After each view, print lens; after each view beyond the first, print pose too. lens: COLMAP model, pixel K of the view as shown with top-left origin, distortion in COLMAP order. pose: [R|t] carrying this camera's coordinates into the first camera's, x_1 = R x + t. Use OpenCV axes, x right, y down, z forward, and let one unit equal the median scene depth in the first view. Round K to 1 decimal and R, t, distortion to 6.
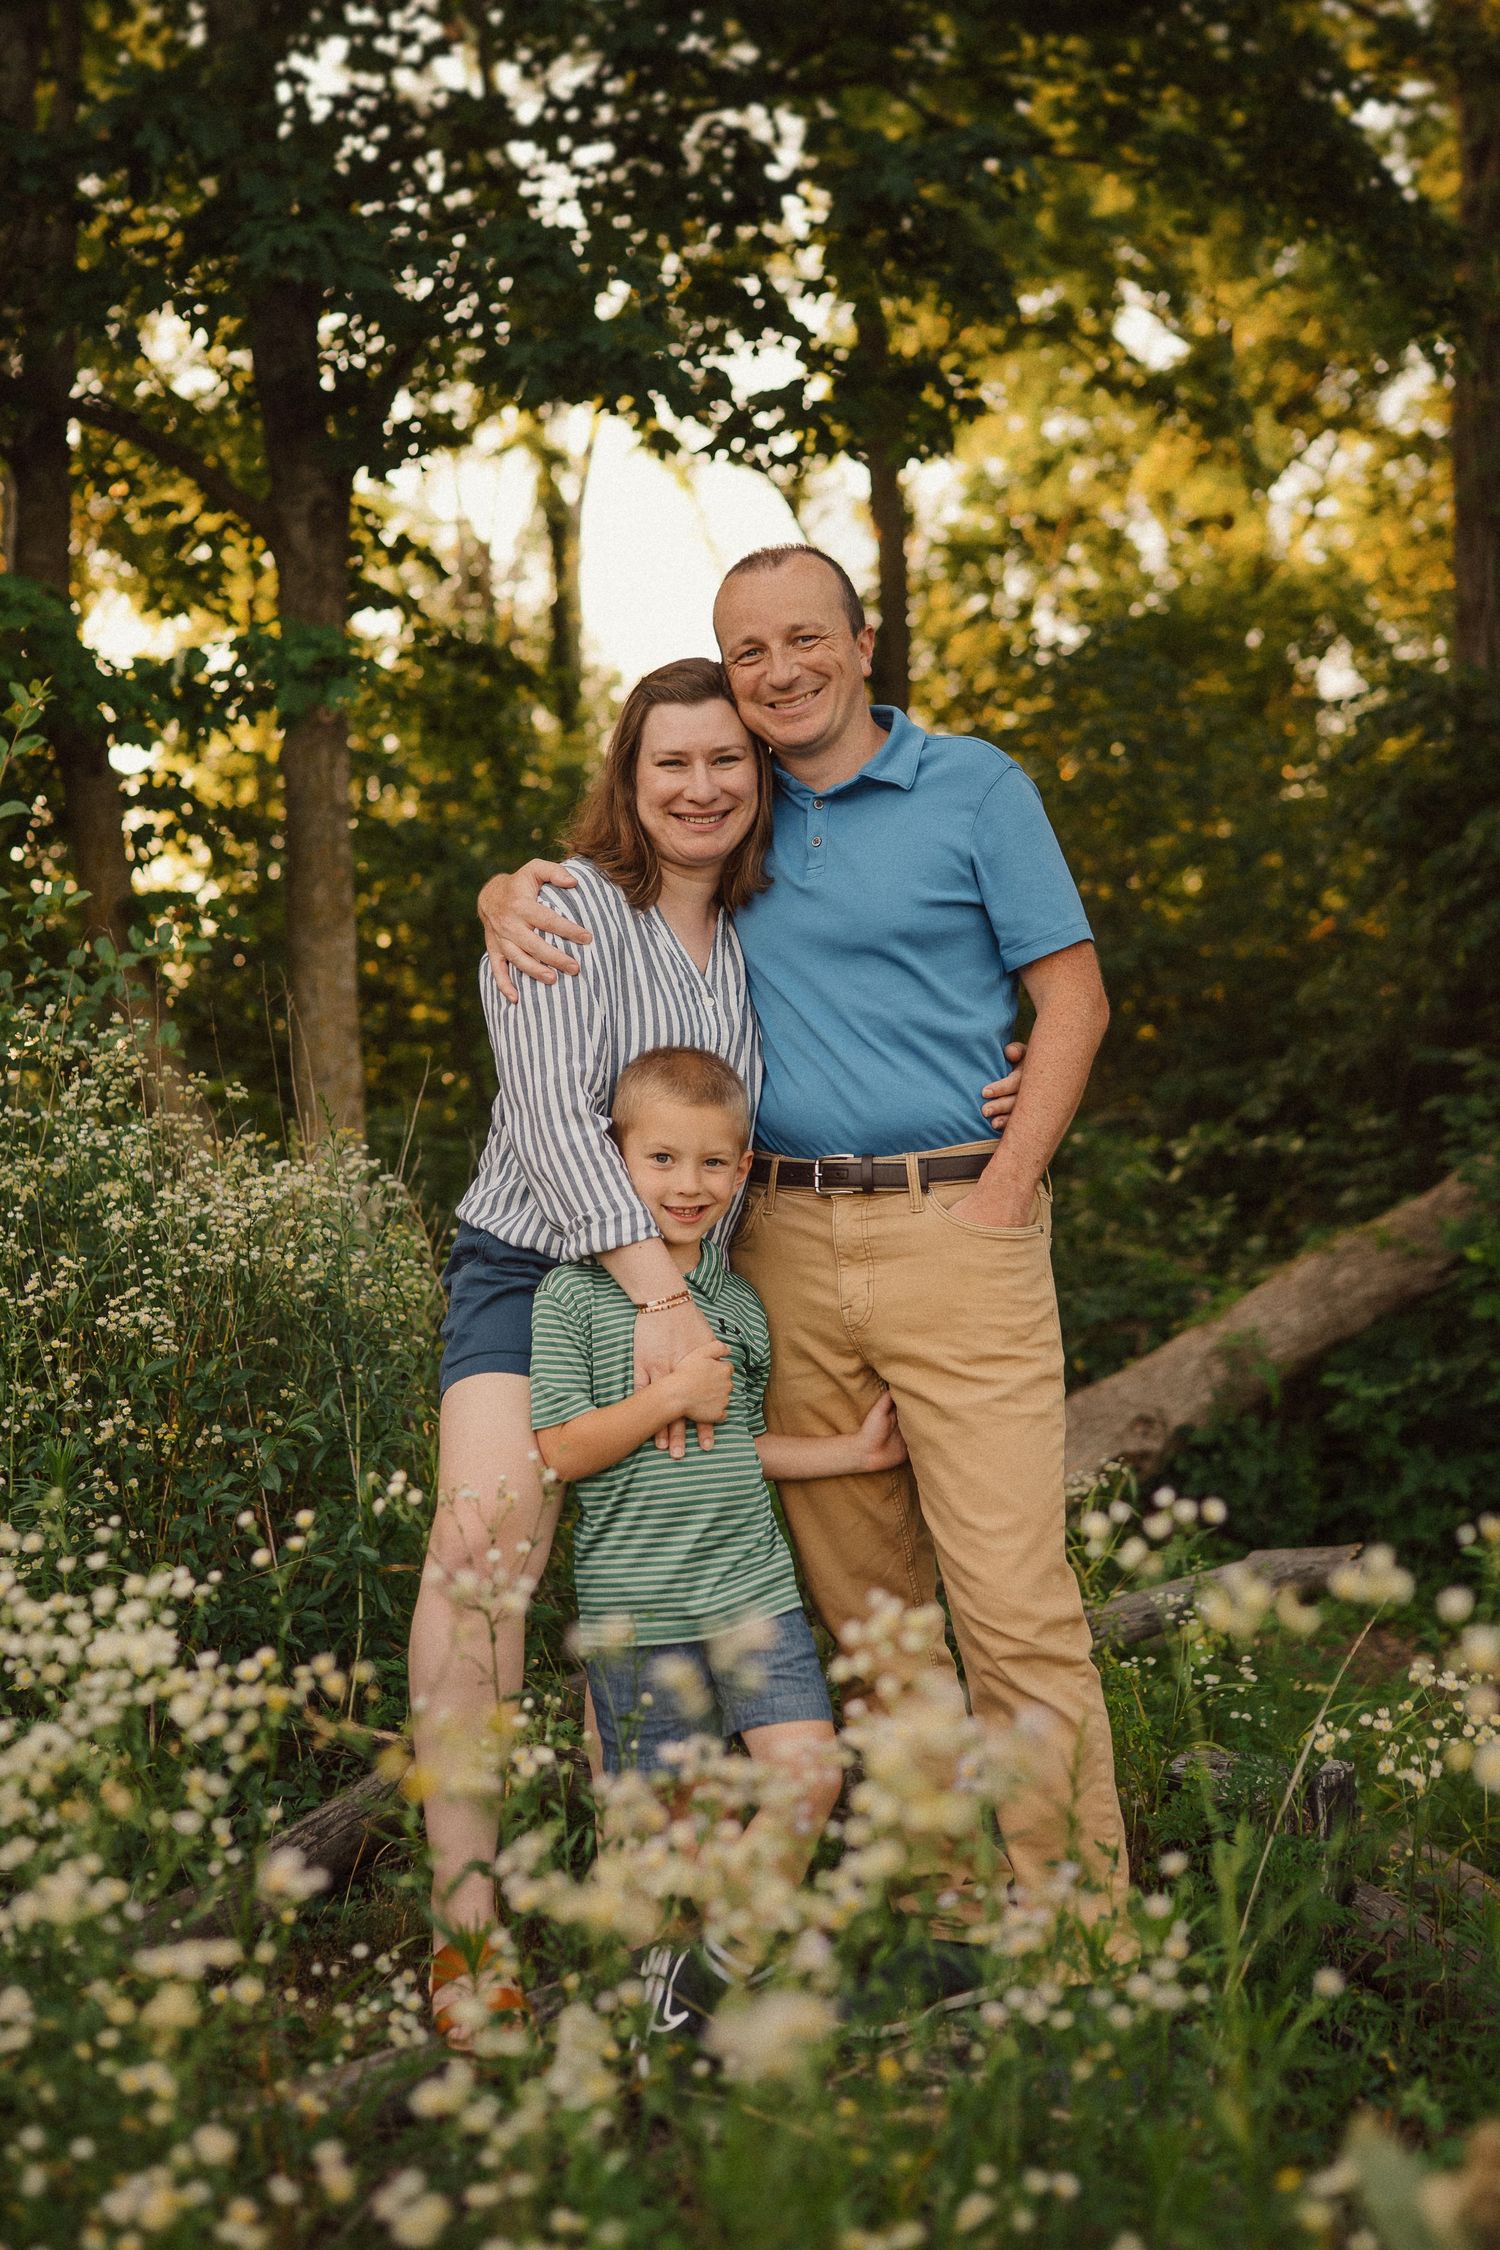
lens RADIAL K [[2230.8, 0, 746.1], [0, 2230.8, 1114.8], [0, 0, 1]] dist [-0.060820, 0.155246]
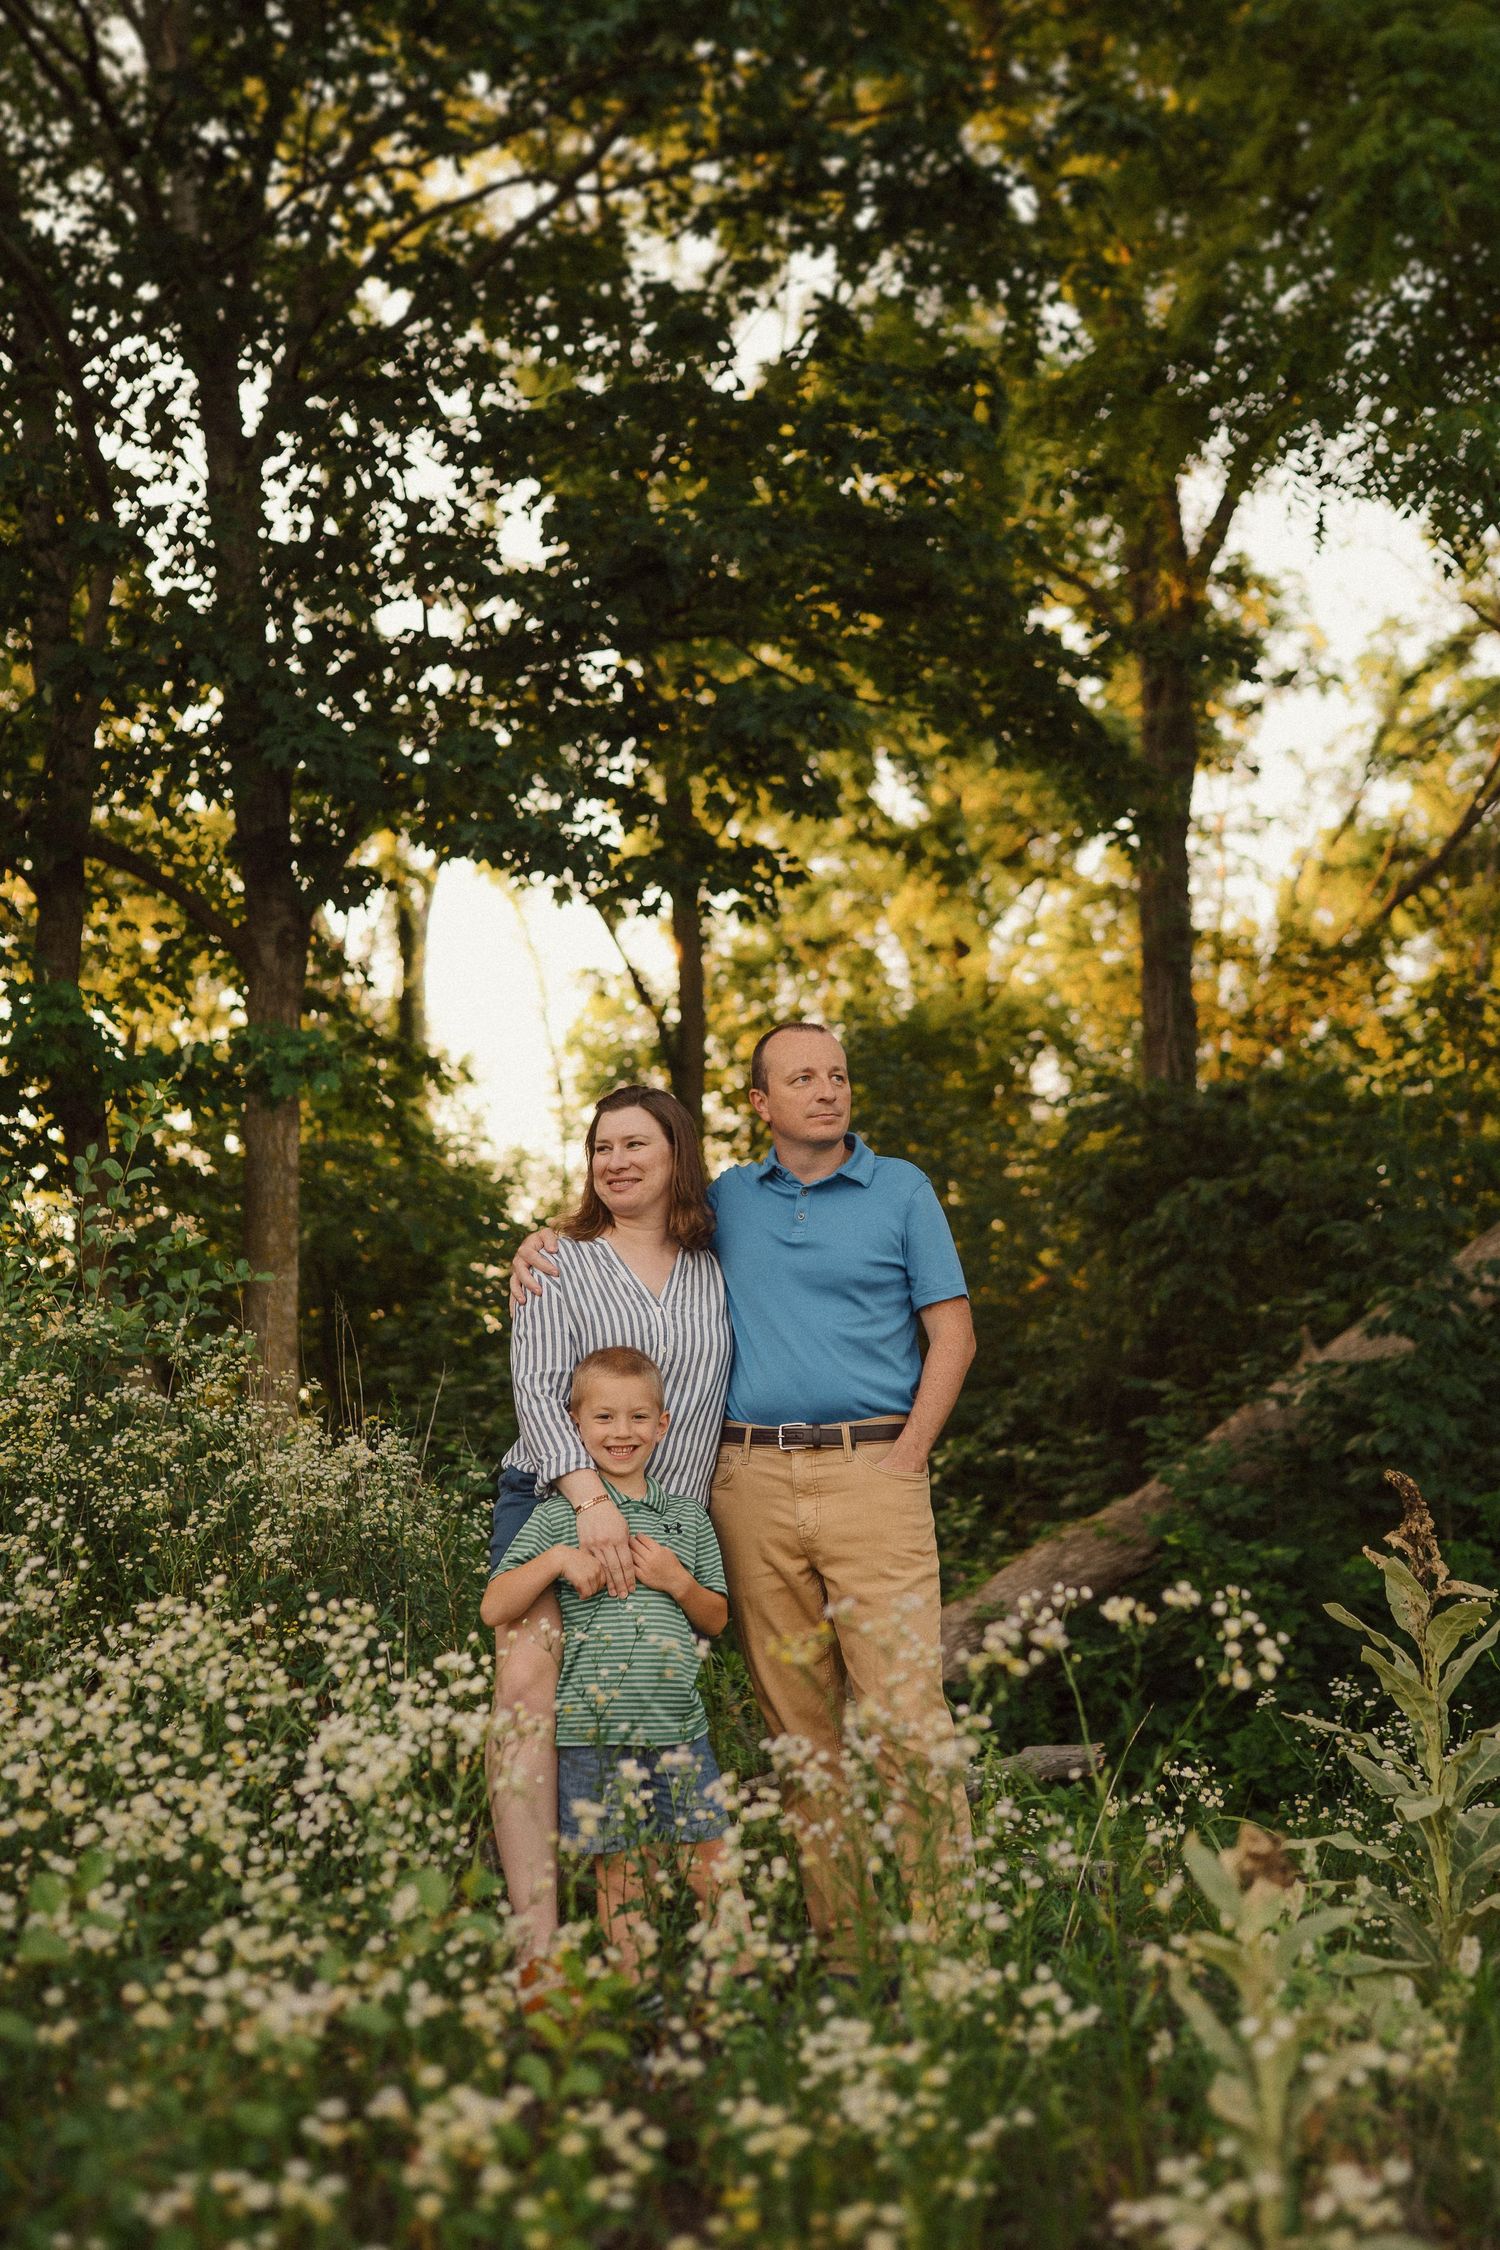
lens RADIAL K [[2305.7, 0, 750.0], [0, 2305.7, 1125.0], [0, 0, 1]] dist [-0.012108, 0.015640]
pose [[0.987780, 0.032265, 0.152478, -0.092811], [-0.009385, 0.988875, -0.148453, 0.019662], [-0.155571, 0.145208, 0.977094, -0.222890]]
